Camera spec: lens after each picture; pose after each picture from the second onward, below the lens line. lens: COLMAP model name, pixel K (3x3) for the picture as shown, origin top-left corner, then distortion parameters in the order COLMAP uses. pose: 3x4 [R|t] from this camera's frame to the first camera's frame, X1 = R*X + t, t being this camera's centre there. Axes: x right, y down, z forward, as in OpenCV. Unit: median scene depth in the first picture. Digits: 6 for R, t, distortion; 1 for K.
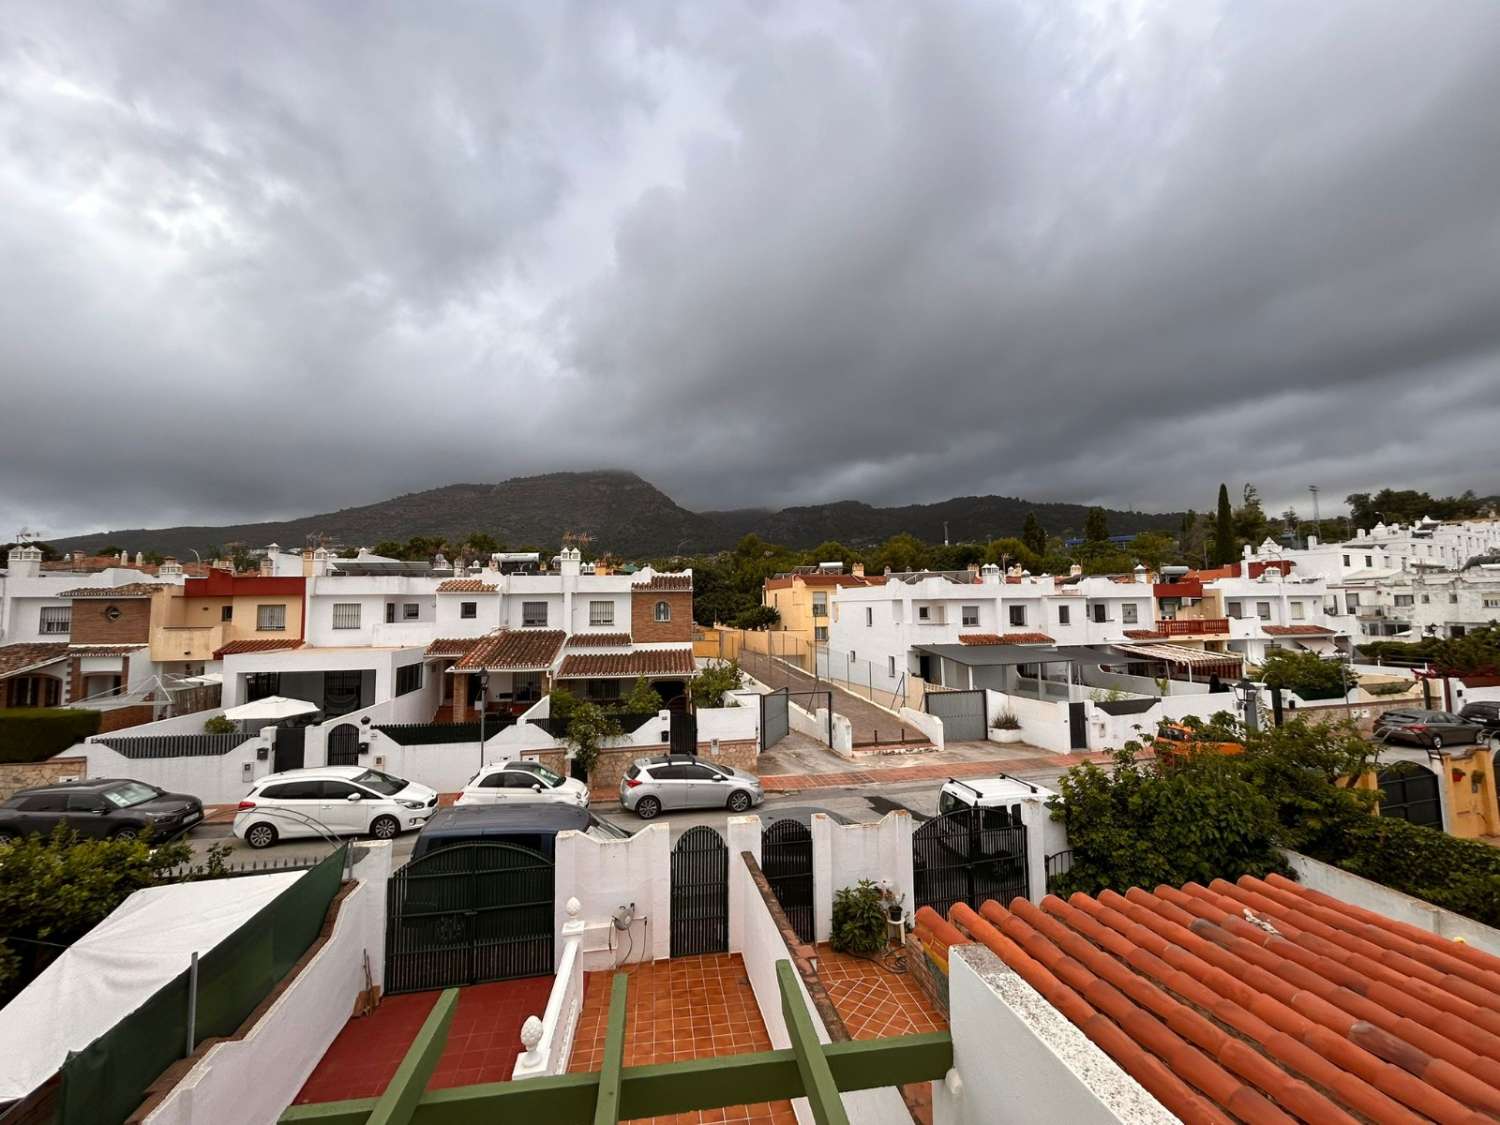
lens RADIAL K [[611.7, 0, 752.2], [0, 611.7, 560.8], [0, 0, 1]] dist [-0.000878, 0.000872]
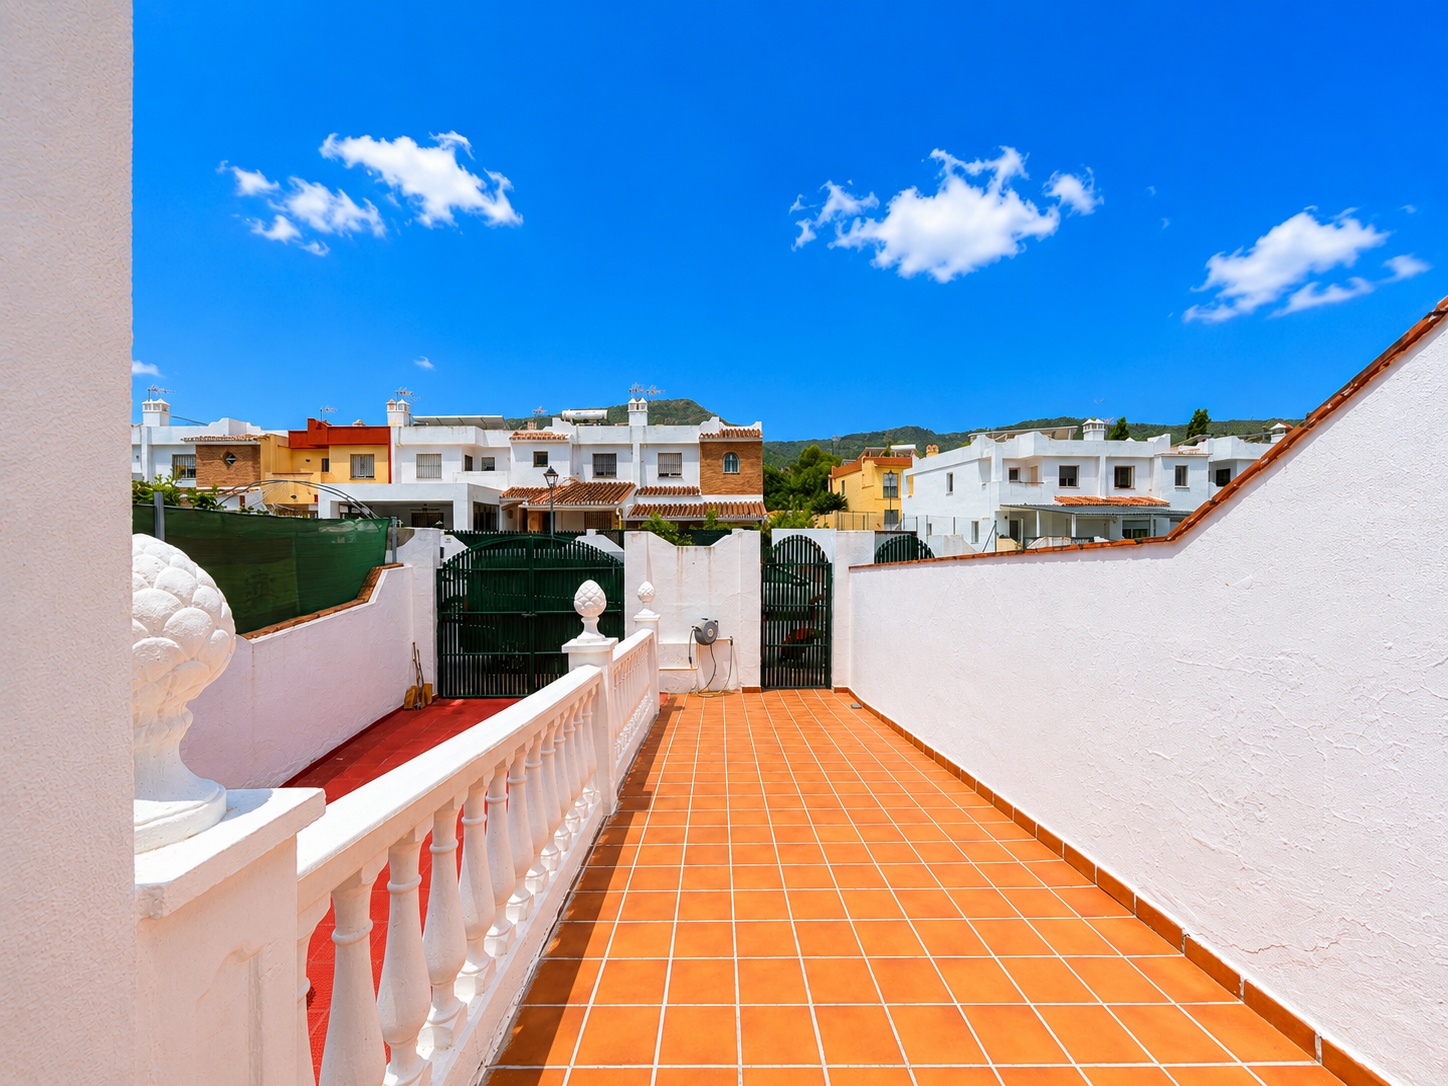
lens RADIAL K [[590.5, 0, 726.1], [0, 590.5, 541.4], [0, 0, 1]] dist [-0.000878, 0.000872]
pose [[0.989723, 0.006829, -0.142838, -0.021854], [0.006503, 0.995676, 0.092666, 0.122031], [0.142853, -0.092642, 0.985399, 0.072538]]
